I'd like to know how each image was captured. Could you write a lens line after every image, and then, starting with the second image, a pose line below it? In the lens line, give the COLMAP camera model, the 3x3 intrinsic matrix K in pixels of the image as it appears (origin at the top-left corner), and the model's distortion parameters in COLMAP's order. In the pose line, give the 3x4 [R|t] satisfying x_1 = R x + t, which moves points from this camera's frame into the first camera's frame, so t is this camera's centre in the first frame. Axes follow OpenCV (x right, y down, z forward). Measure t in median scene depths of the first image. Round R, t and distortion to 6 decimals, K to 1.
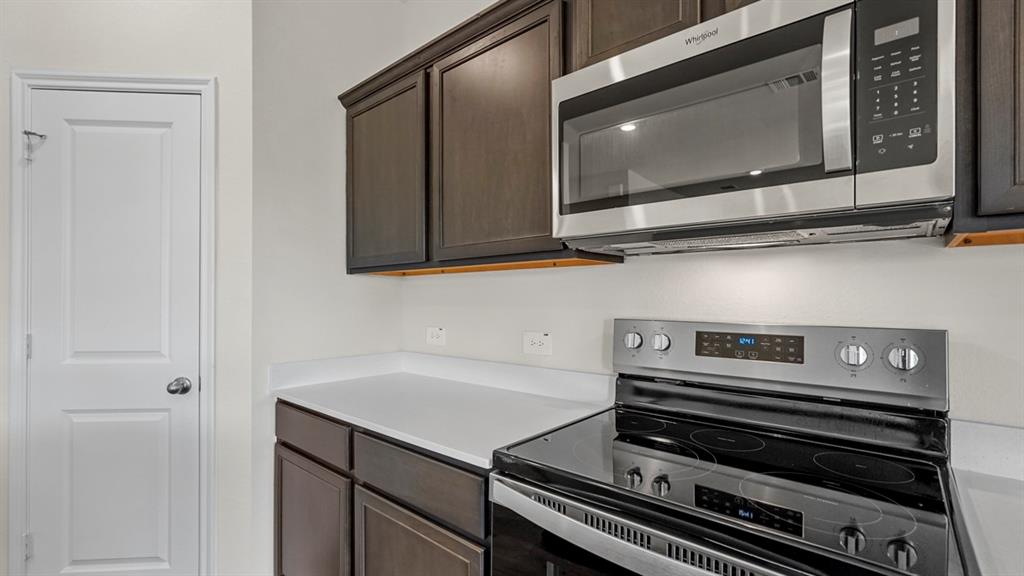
lens RADIAL K [[453.9, 0, 514.8], [0, 453.9, 293.8], [0, 0, 1]] dist [0.001988, 0.001303]
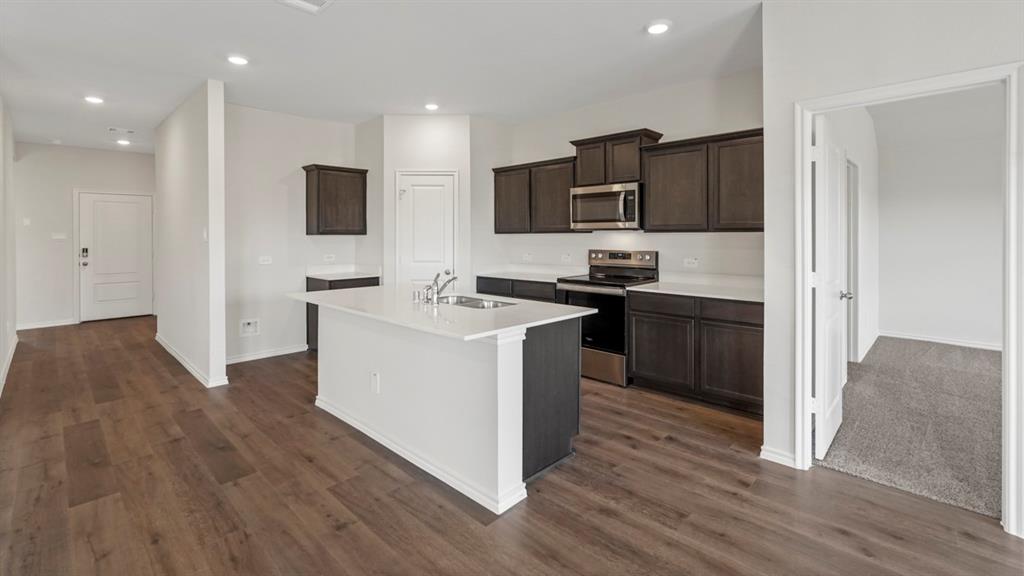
lens RADIAL K [[453.9, 0, 520.0], [0, 453.9, 286.7], [0, 0, 1]] dist [0.001988, 0.001303]
pose [[0.998966, -0.000050, -0.045474, -0.164242], [0.005509, 0.992769, 0.119912, -0.091185], [0.045139, -0.120038, 0.991743, -2.778452]]
